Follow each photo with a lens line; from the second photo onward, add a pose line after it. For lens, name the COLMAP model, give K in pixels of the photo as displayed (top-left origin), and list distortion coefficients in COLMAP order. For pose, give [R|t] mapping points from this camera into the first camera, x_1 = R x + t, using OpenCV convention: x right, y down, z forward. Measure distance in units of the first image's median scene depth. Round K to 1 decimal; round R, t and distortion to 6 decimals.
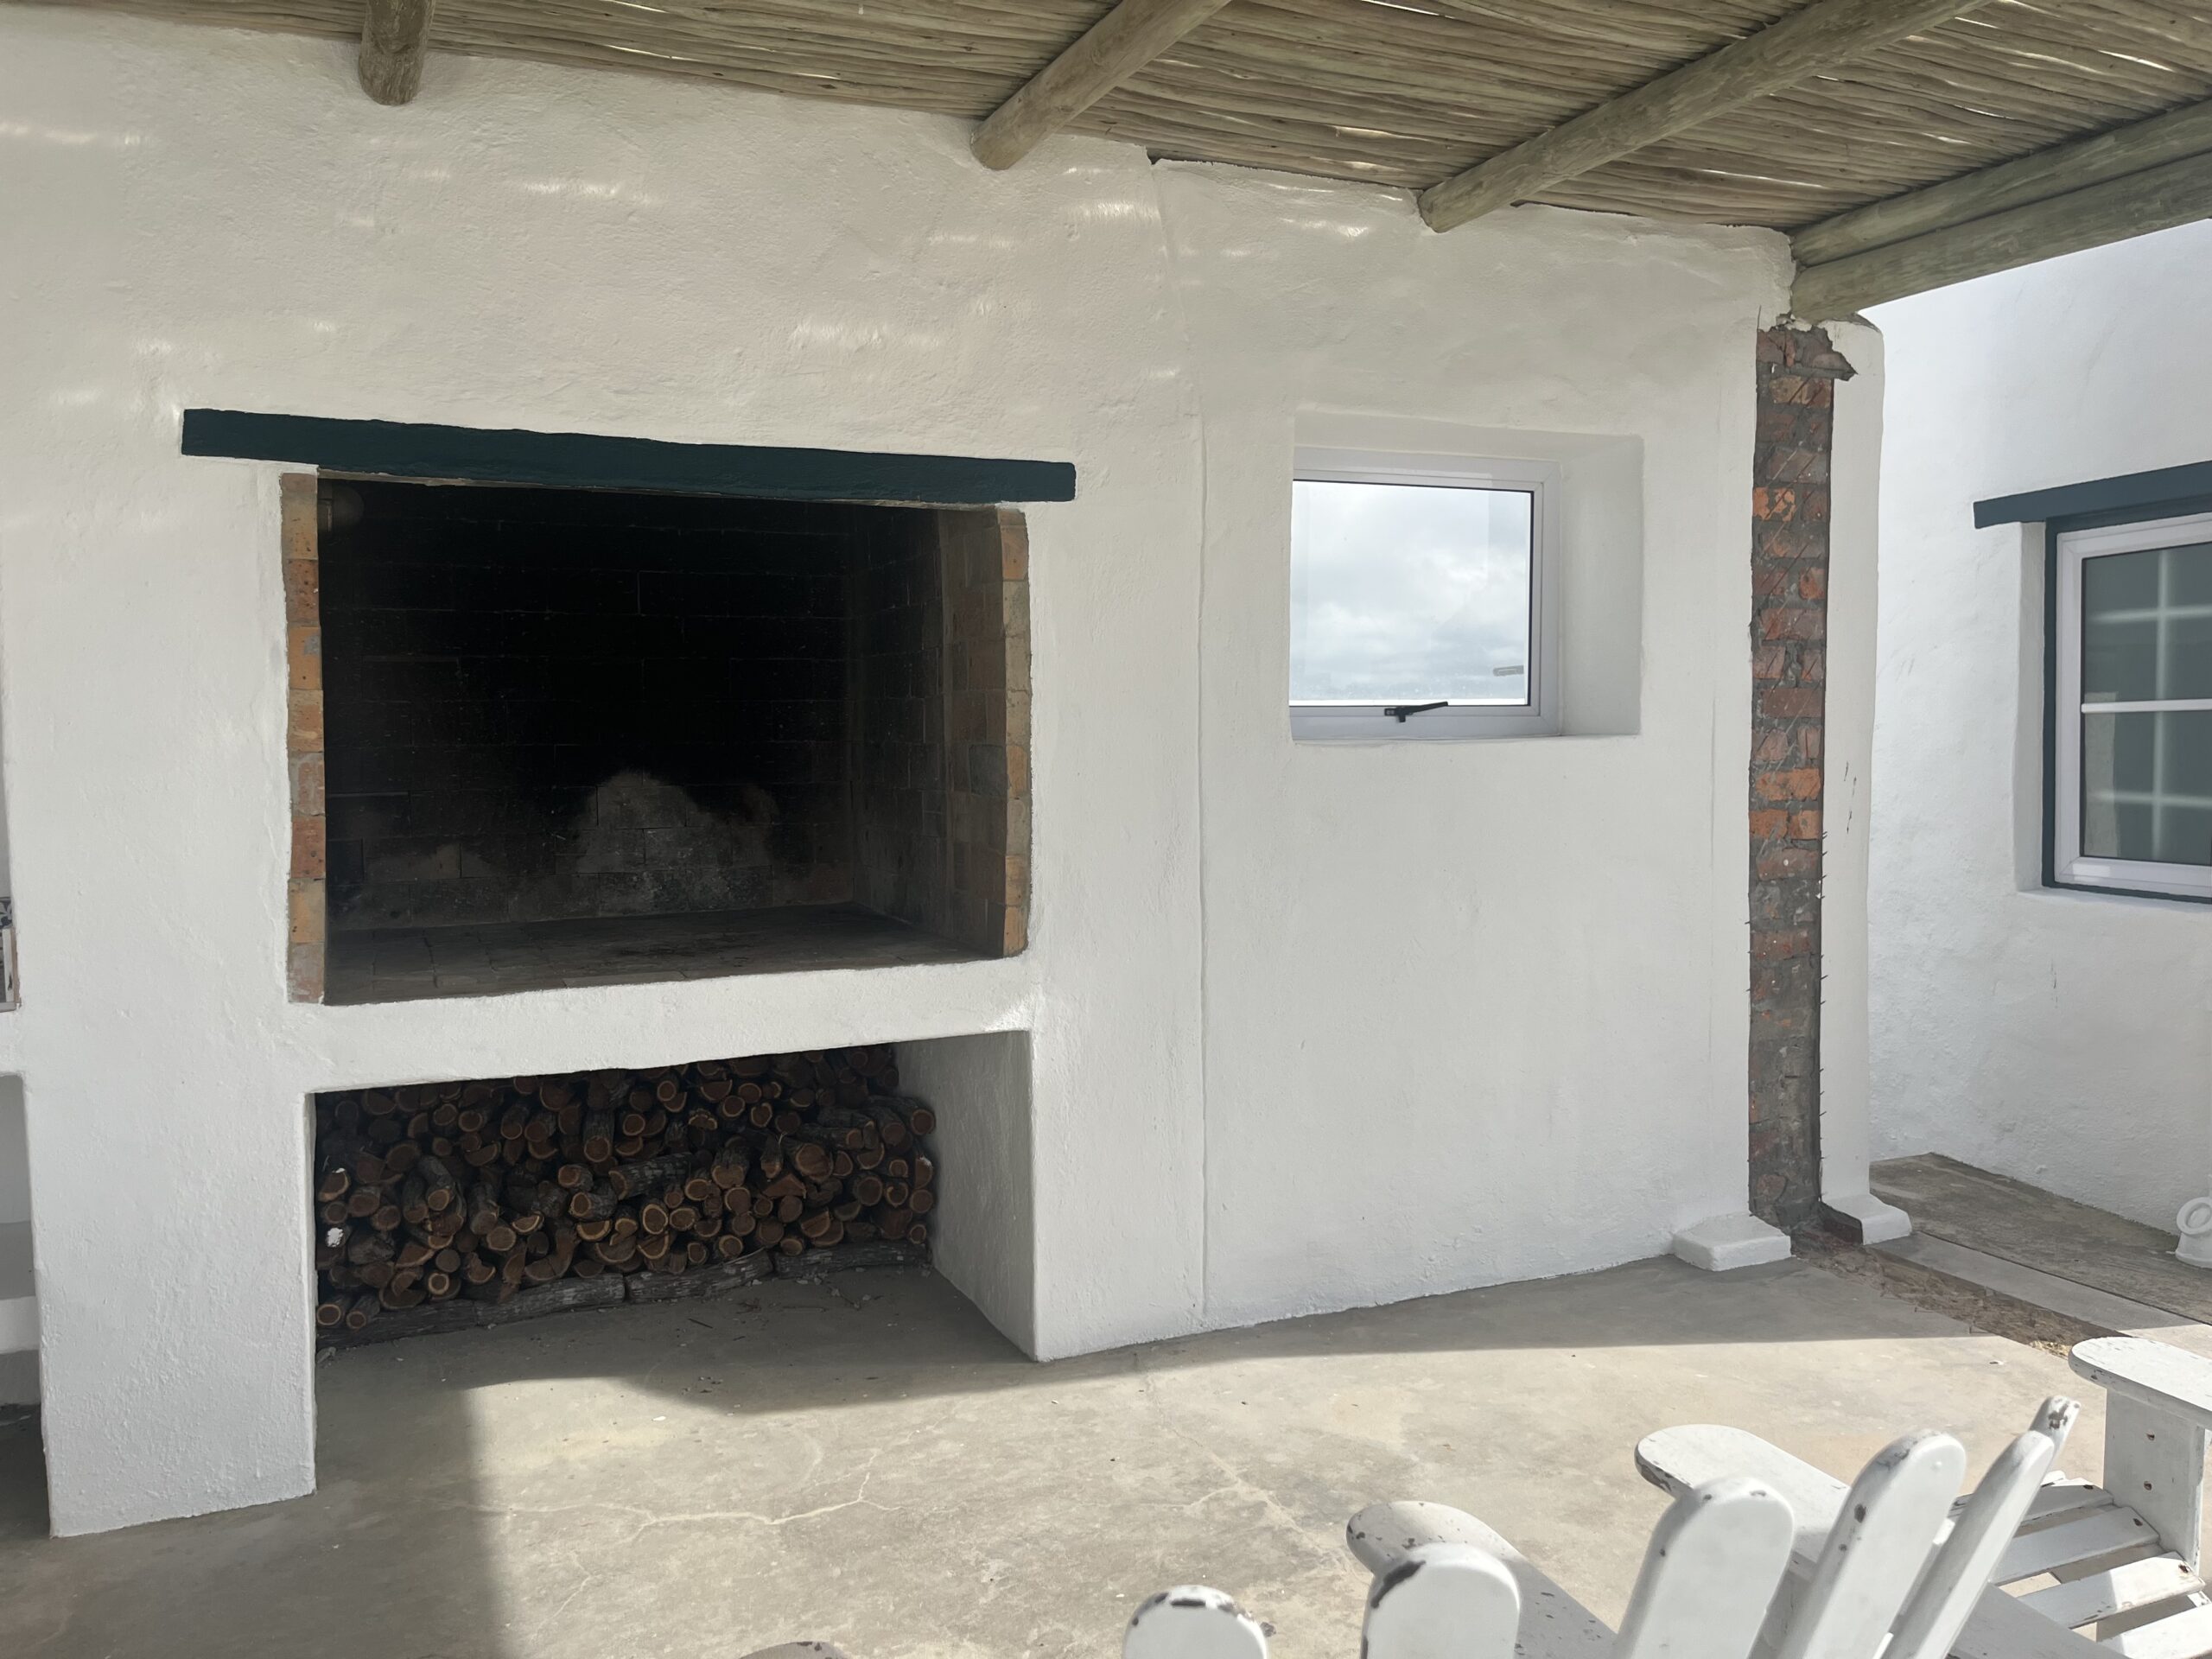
lens RADIAL K [[1675.8, 0, 1109.2], [0, 1675.8, 825.0], [0, 0, 1]] dist [0.044442, -0.040895]
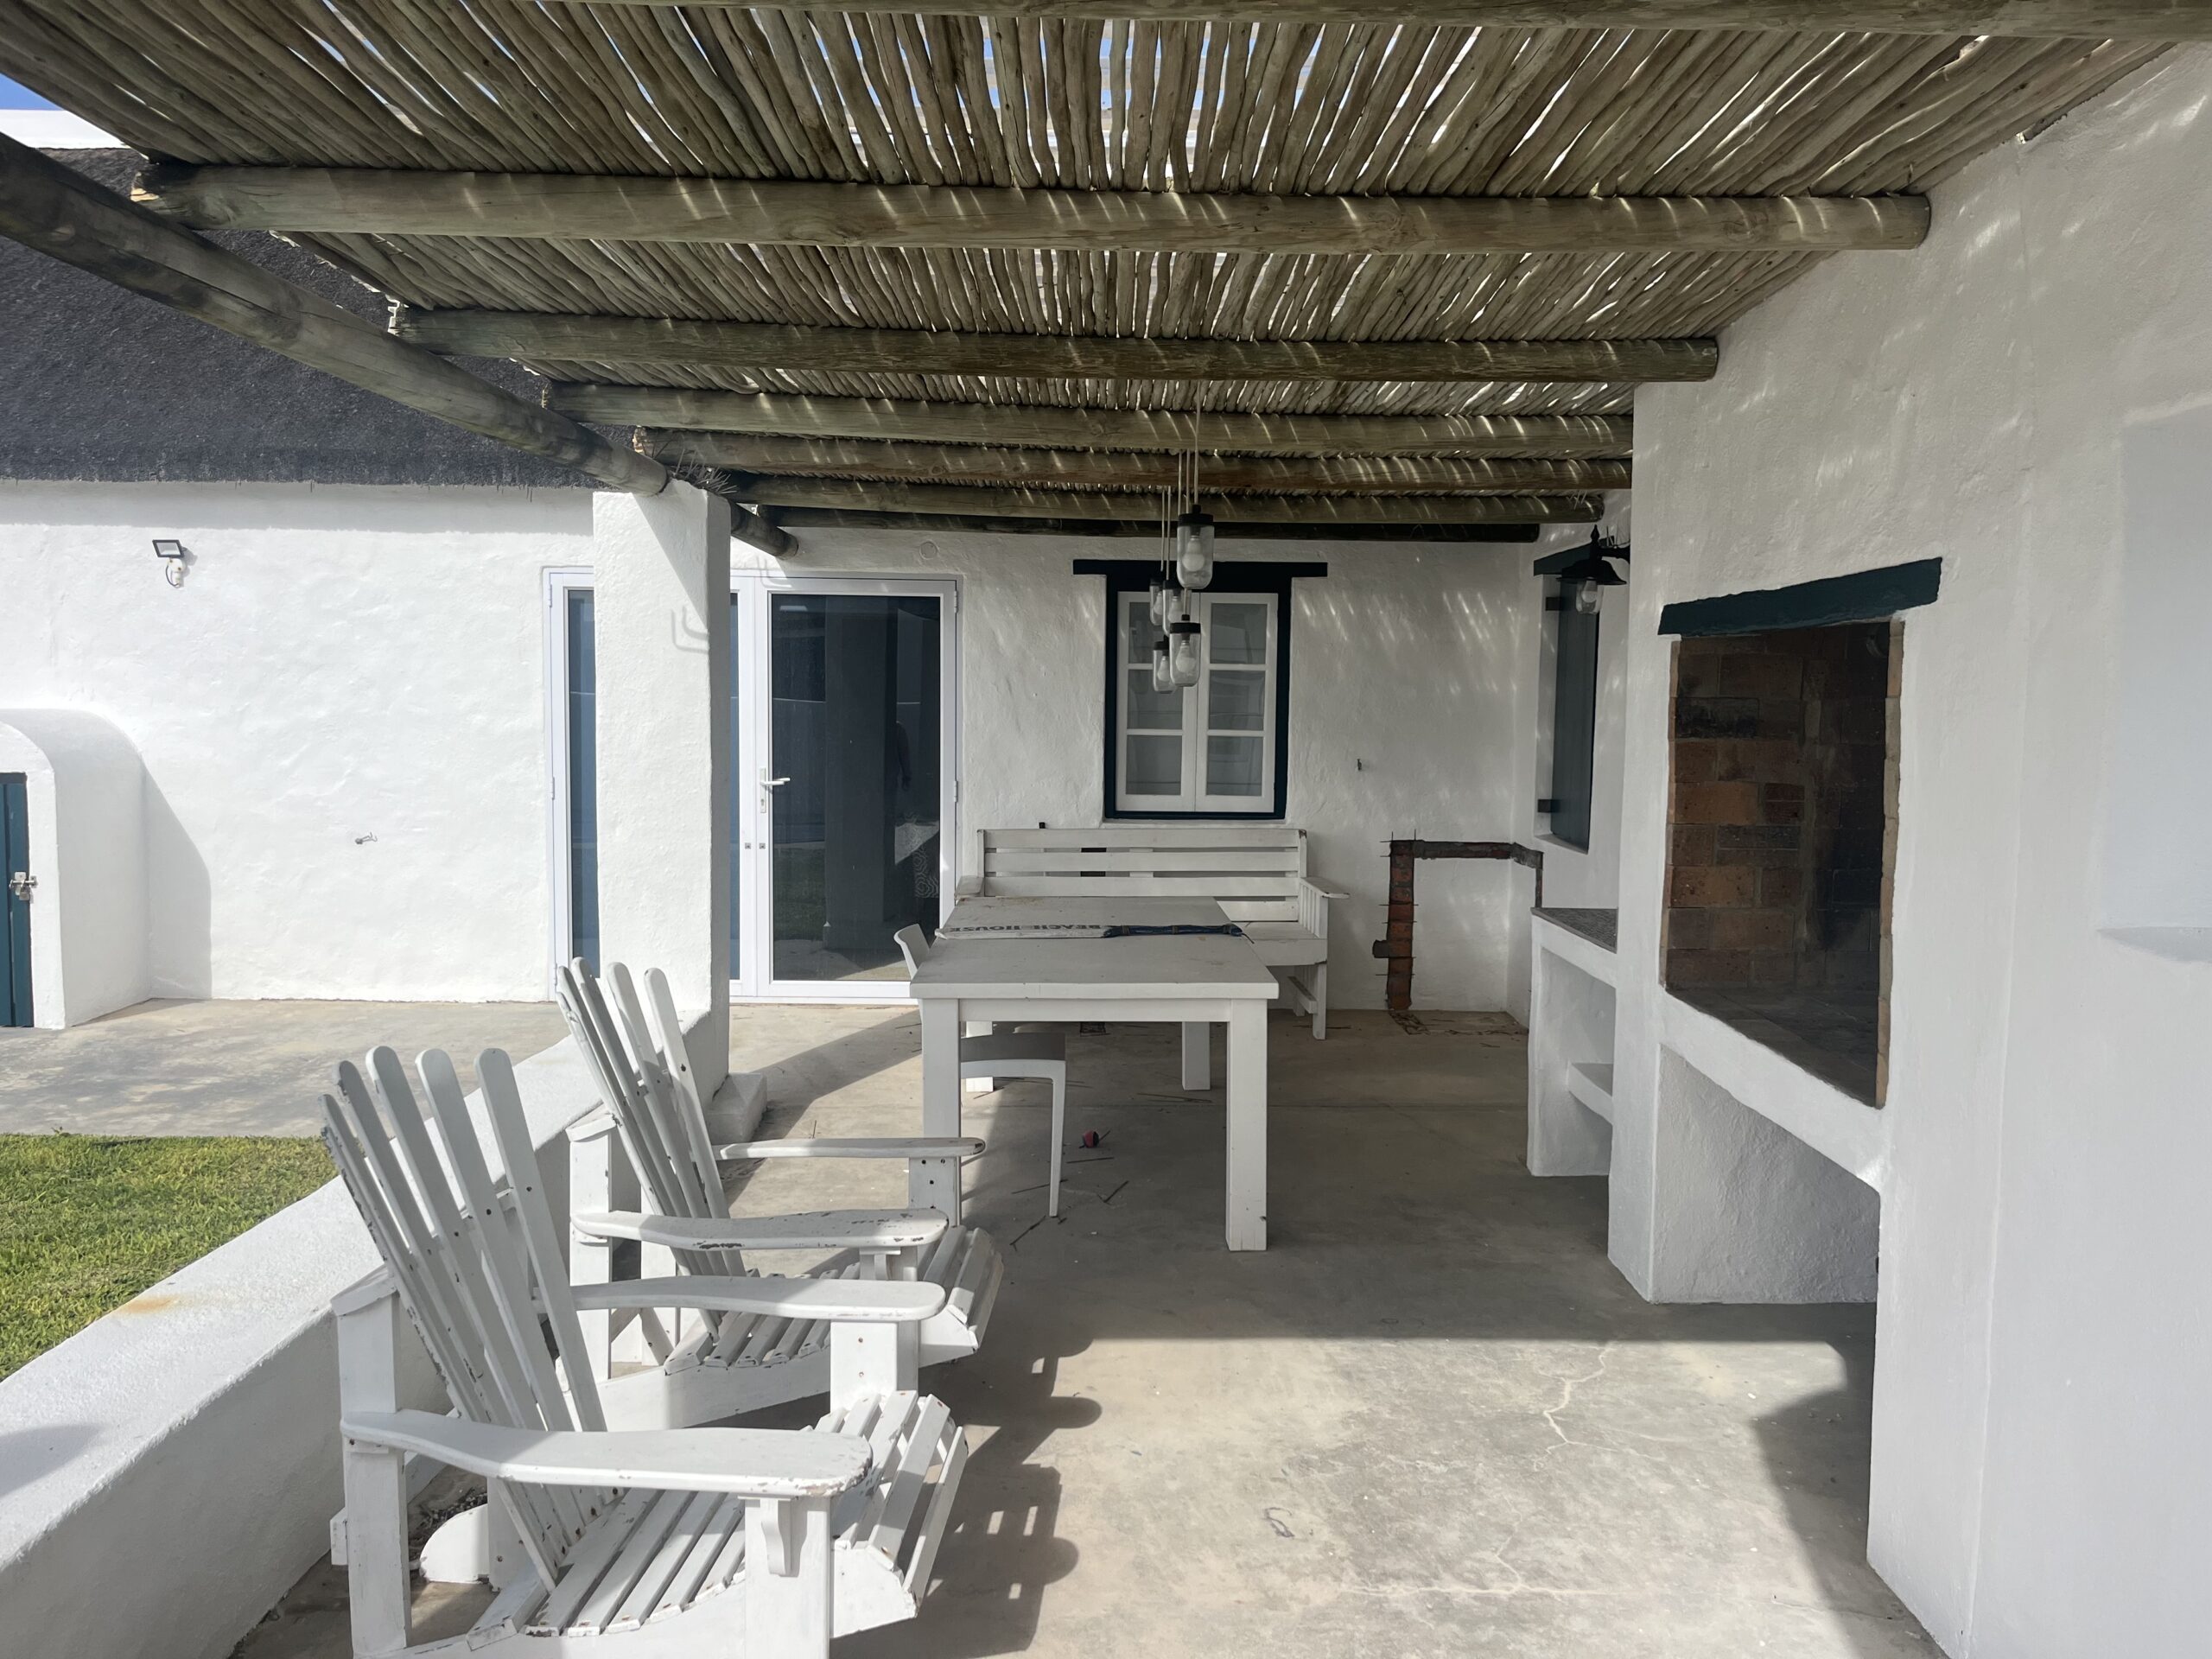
lens RADIAL K [[1675.8, 0, 1109.9], [0, 1675.8, 827.8], [0, 0, 1]] dist [0.044442, -0.040895]
pose [[-0.421052, 0.073413, -0.904061, 1.085690], [-0.063109, 0.991933, 0.109940, -0.169283], [0.904838, 0.103345, -0.413023, 1.144547]]
